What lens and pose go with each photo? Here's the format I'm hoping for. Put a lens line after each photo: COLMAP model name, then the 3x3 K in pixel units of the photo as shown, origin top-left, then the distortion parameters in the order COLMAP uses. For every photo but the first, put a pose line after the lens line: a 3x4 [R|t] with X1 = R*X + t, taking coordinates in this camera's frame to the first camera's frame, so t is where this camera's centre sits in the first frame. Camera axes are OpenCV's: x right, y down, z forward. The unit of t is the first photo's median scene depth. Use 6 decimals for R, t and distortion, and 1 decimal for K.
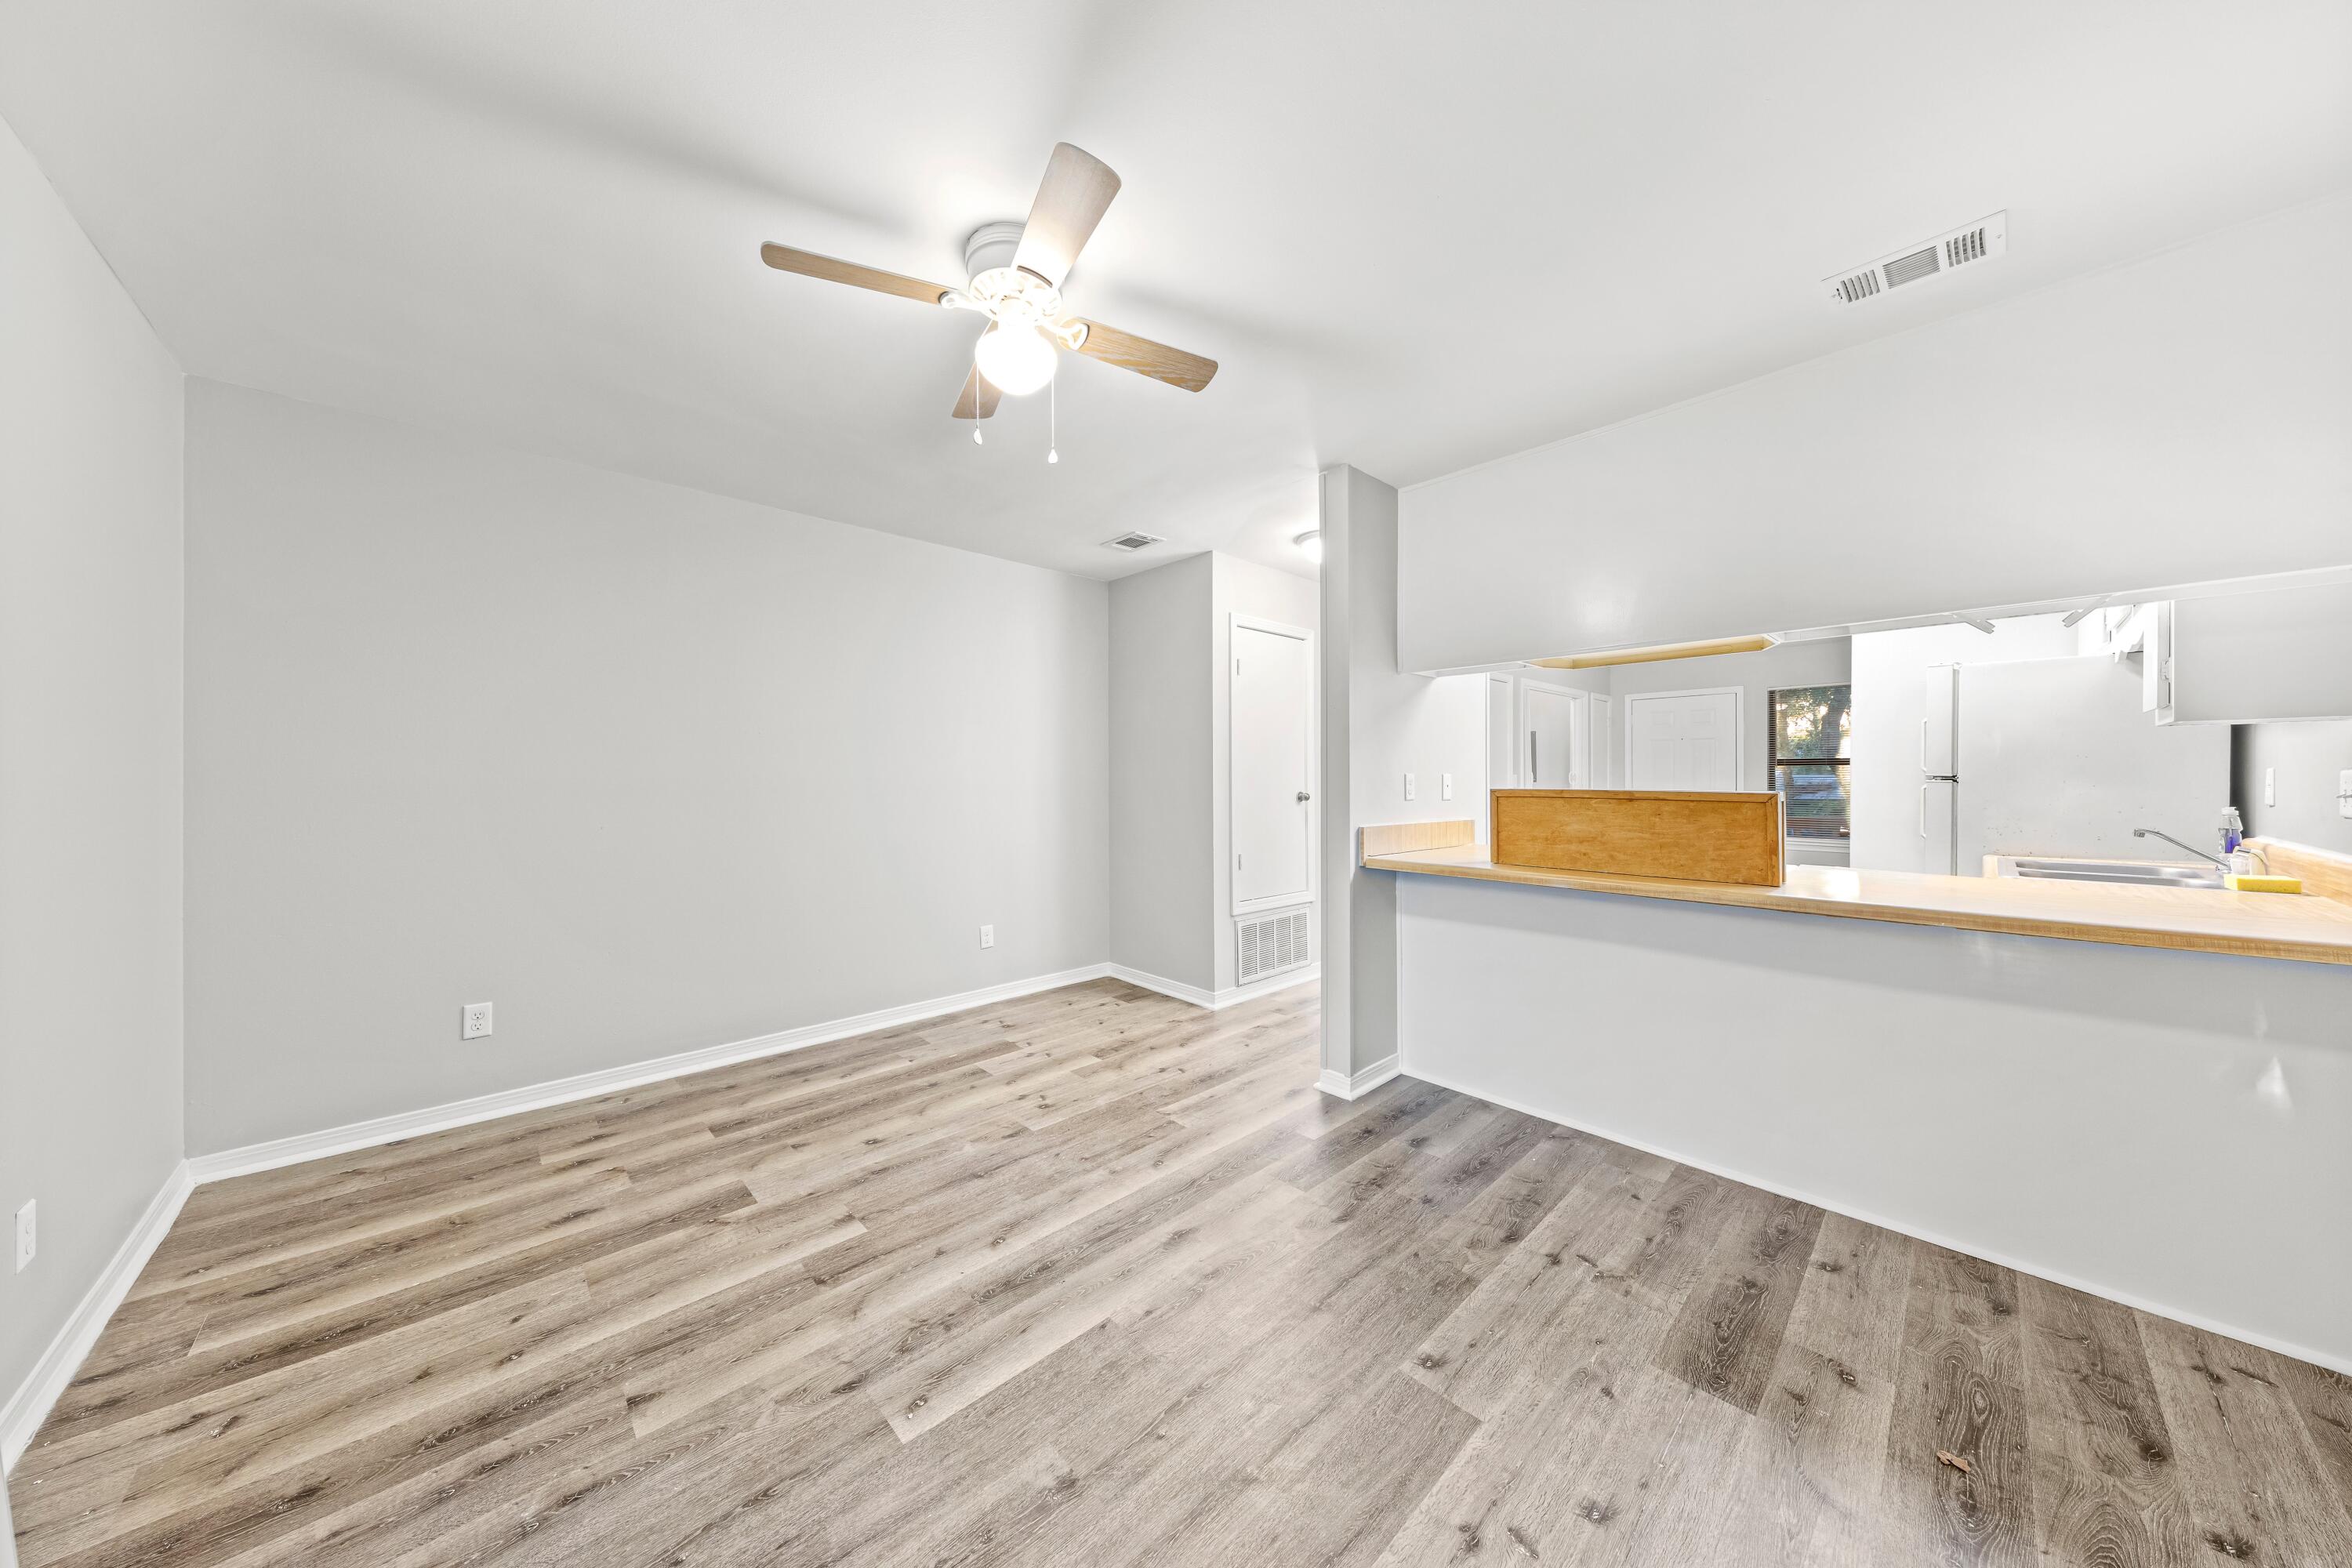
lens RADIAL K [[790.2, 0, 1175.1], [0, 790.2, 782.0], [0, 0, 1]] dist [0.005996, -0.000165]
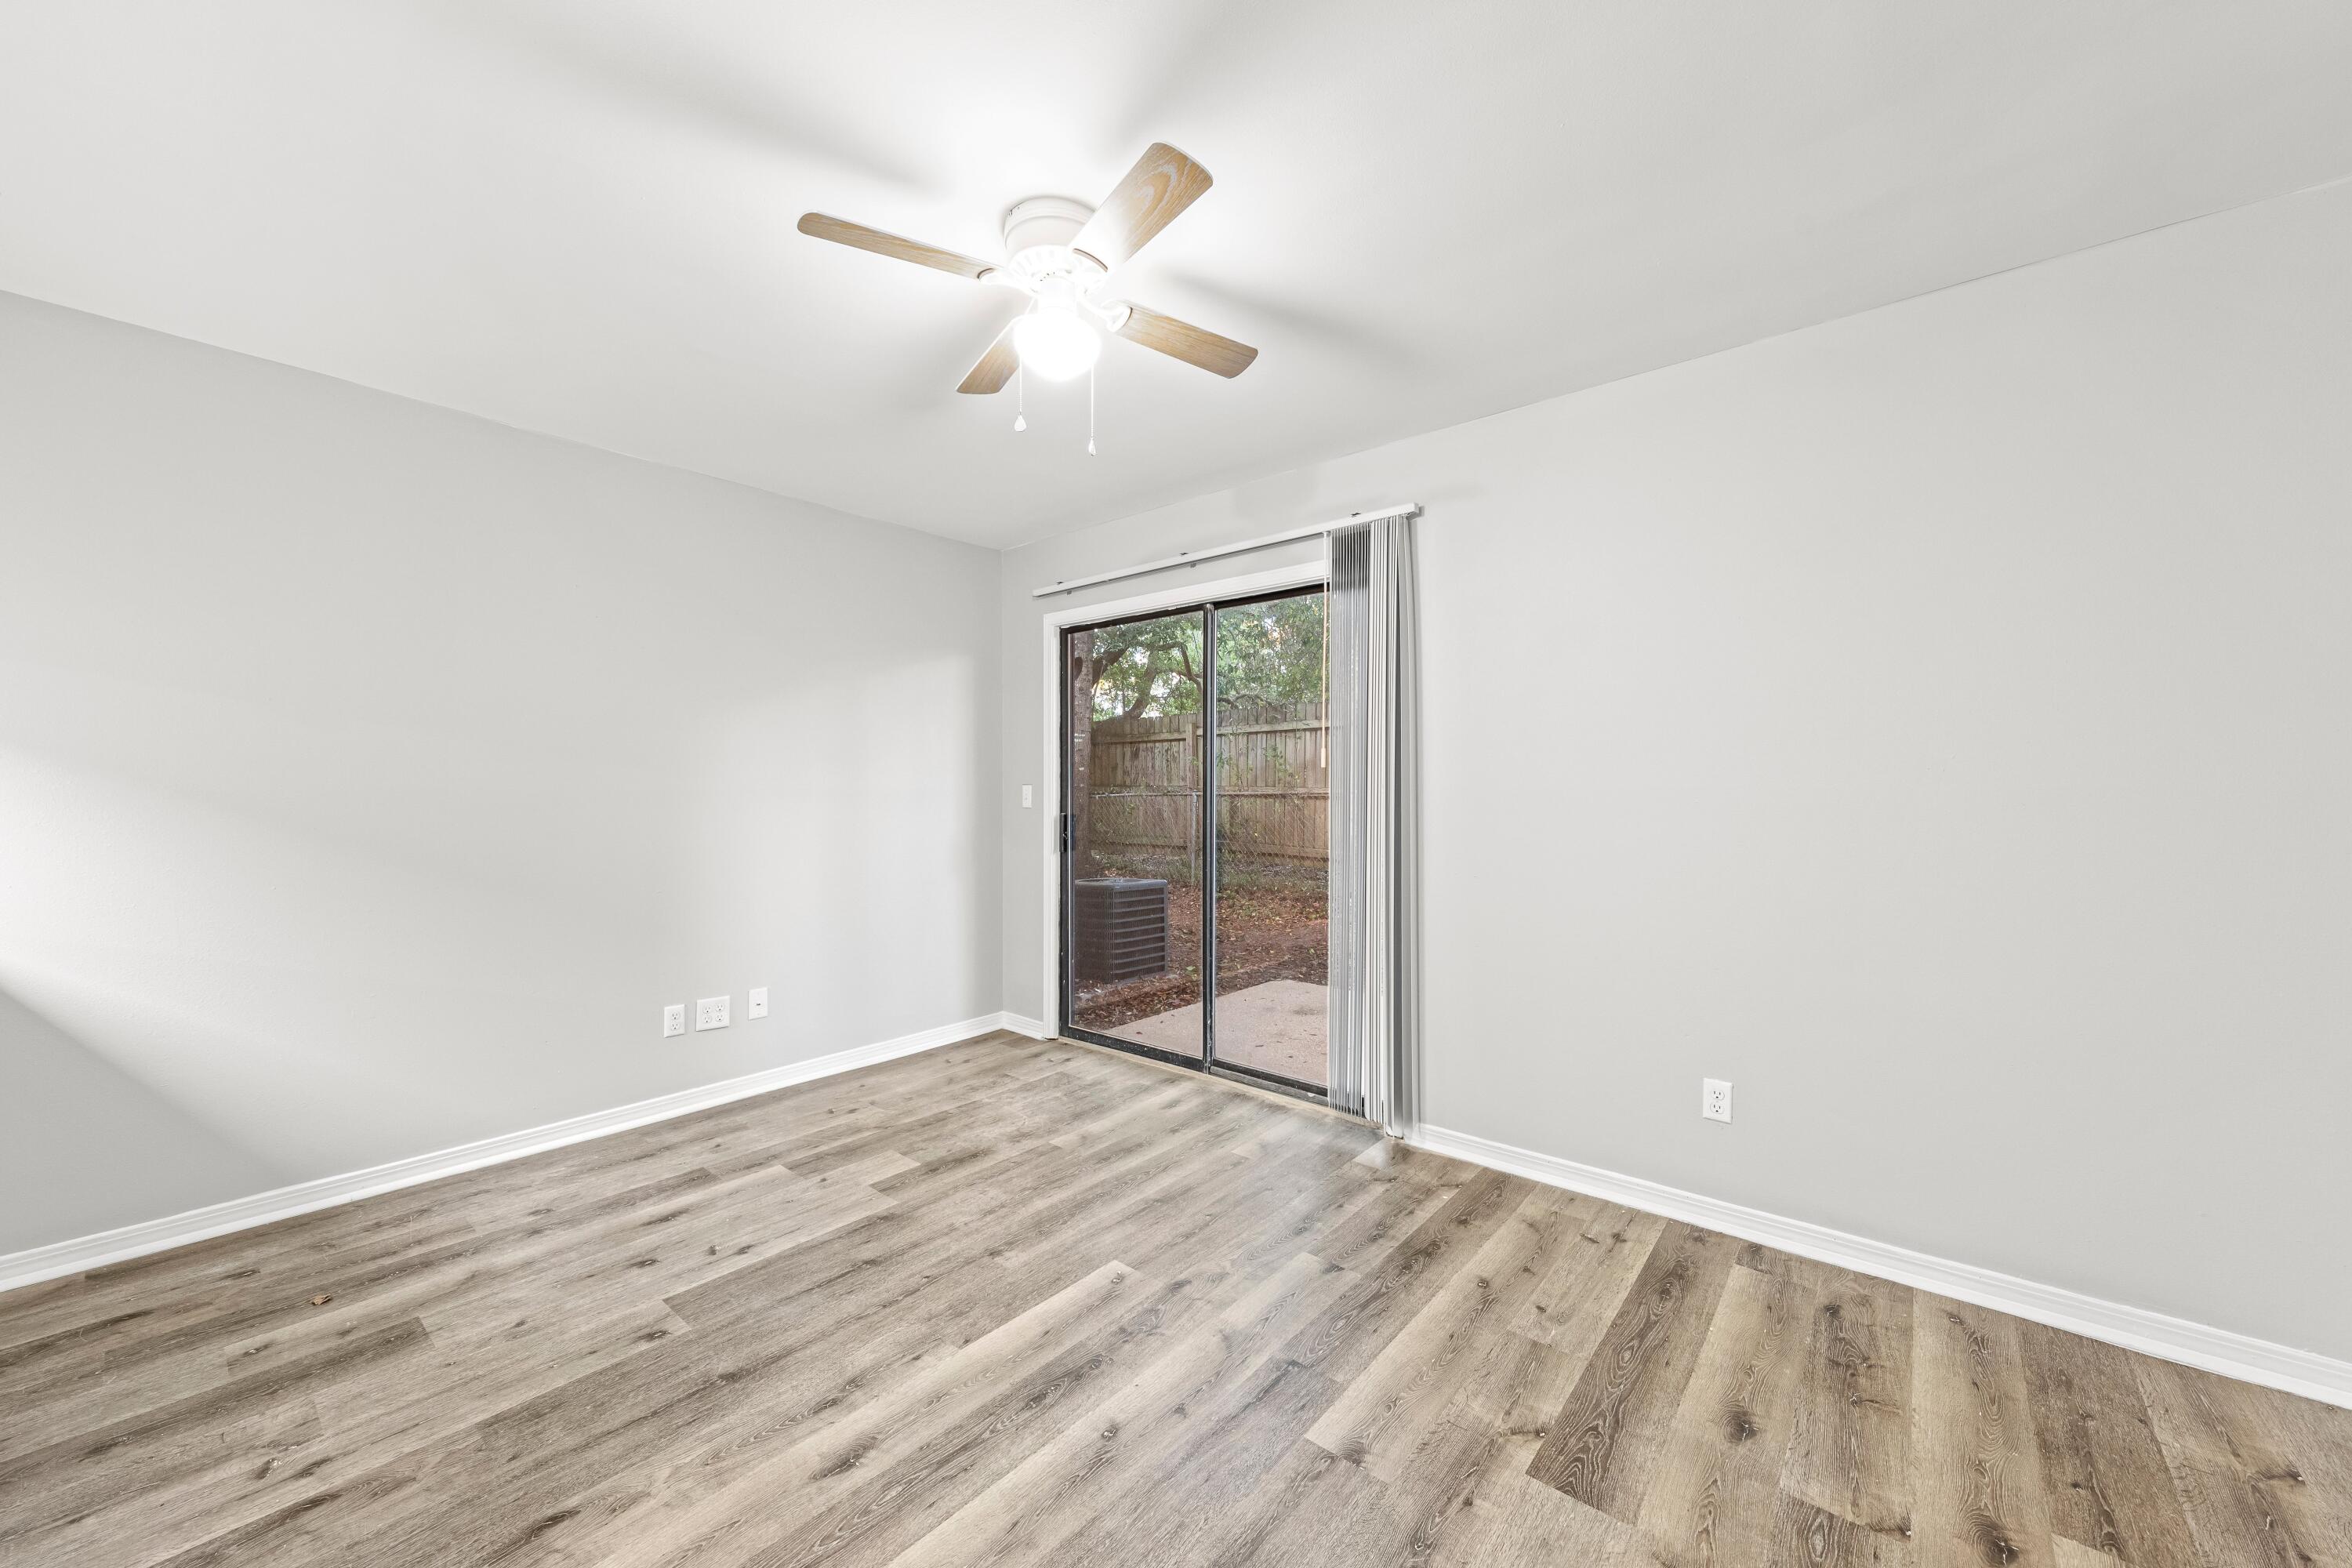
lens RADIAL K [[838.4, 0, 1176.4], [0, 838.4, 780.1], [0, 0, 1]] dist [0.002301, -0.000080]
pose [[-0.992500, -0.002155, -0.122227, -0.209885], [-0.001595, 0.999988, -0.004681, -0.012002], [0.122236, -0.004451, -0.992491, 1.966828]]
